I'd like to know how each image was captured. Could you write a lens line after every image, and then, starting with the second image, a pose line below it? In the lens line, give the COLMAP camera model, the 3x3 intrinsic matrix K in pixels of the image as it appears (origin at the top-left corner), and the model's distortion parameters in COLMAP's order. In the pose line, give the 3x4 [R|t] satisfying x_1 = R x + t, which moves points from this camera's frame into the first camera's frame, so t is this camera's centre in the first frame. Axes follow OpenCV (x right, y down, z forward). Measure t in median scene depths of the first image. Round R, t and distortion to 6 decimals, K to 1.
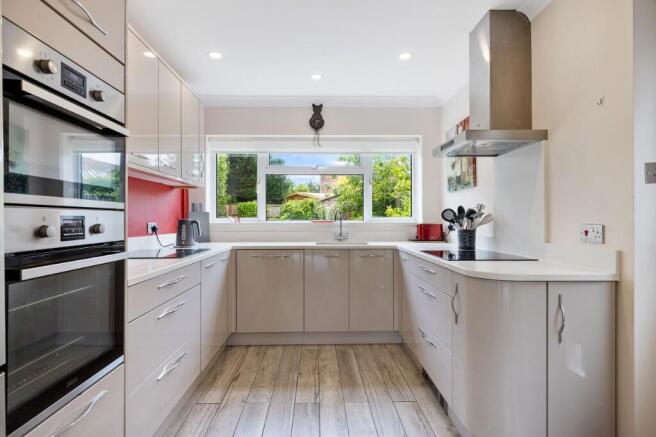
lens RADIAL K [[371.5, 0, 328.0], [0, 371.5, 218.5], [0, 0, 1]] dist [0.000119, -0.000033]
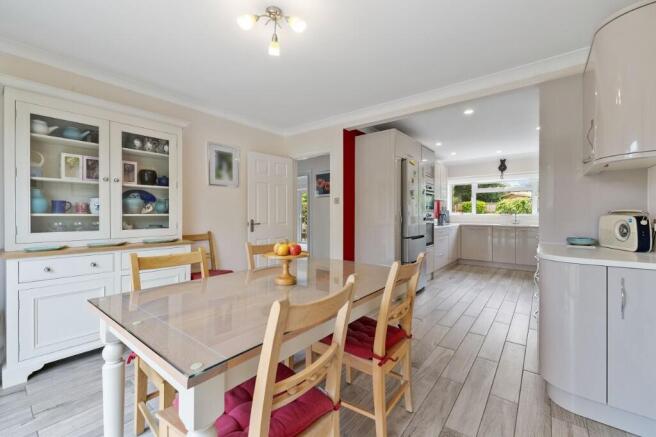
lens RADIAL K [[276.1, 0, 328.0], [0, 276.1, 218.5], [0, 0, 1]] dist [0.000364, 0.000028]
pose [[0.770498, 0.010936, -0.637348, 0.205240], [0.001882, 0.999809, 0.019431, -0.001110], [0.637439, -0.016171, 0.770331, -0.833273]]
